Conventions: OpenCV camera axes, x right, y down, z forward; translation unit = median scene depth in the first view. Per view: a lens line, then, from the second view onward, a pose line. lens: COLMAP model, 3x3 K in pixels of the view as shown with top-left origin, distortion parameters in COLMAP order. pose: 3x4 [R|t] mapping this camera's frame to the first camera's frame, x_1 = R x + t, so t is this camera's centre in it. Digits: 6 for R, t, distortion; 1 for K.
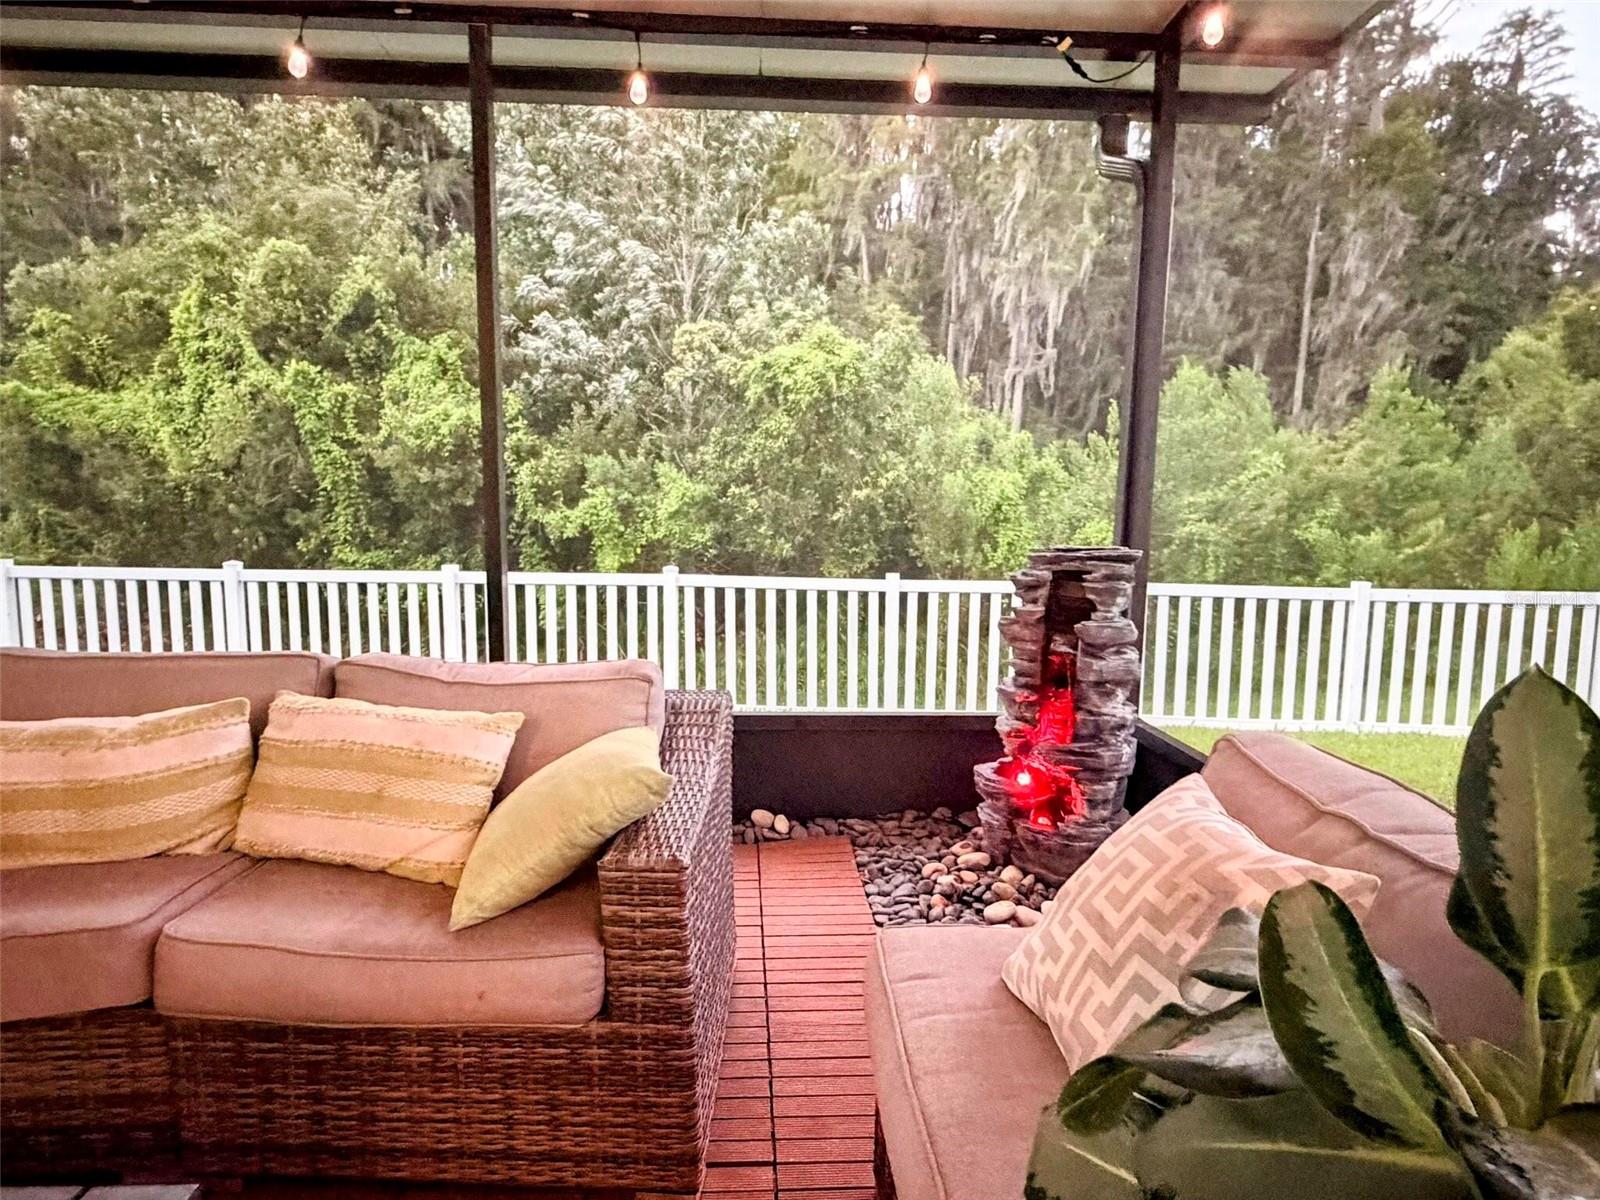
lens RADIAL K [[954.9, 0, 804.4], [0, 954.9, 611.3], [0, 0, 1]] dist [0.035849, 0.000224]
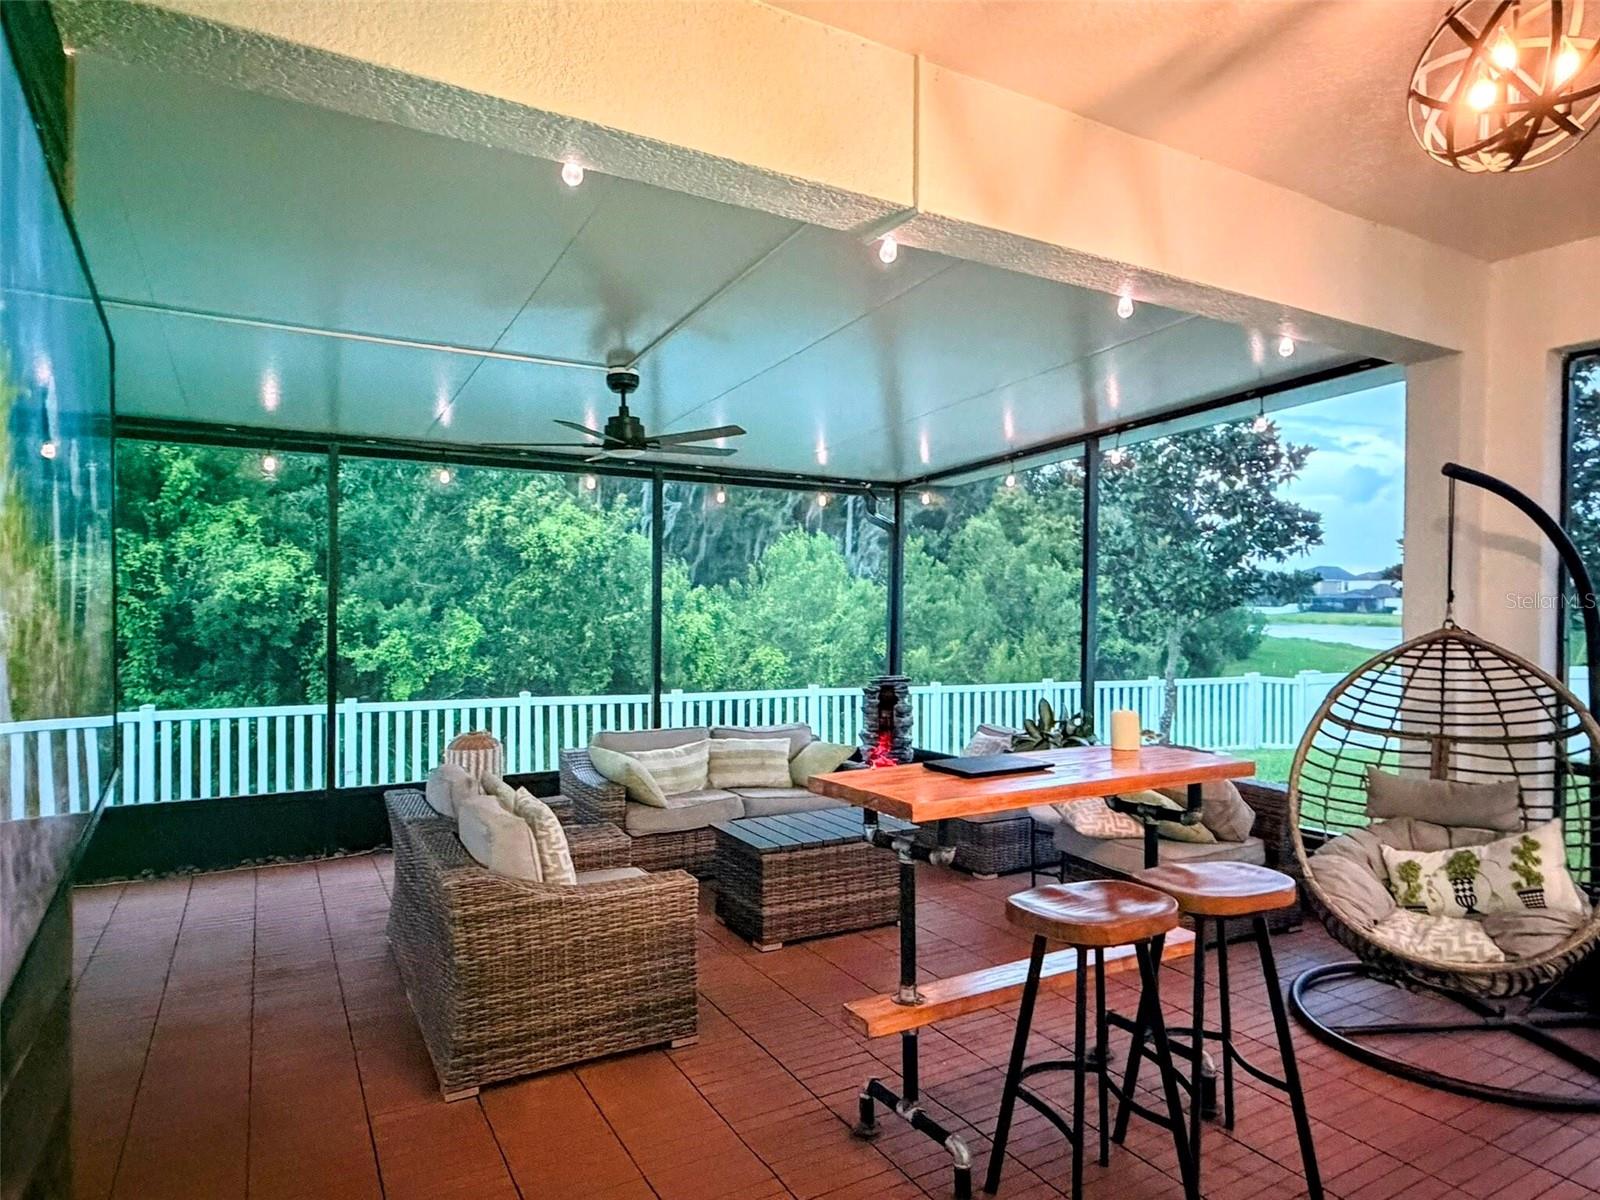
lens RADIAL K [[968.8, 0, 847.4], [0, 968.8, 602.5], [0, 0, 1]] dist [0.002801, 0.000123]
pose [[0.877458, -0.003098, 0.479643, -0.296220], [0.062097, 0.992298, -0.107190, 0.003234], [-0.475617, 0.123839, 0.870892, -0.343493]]
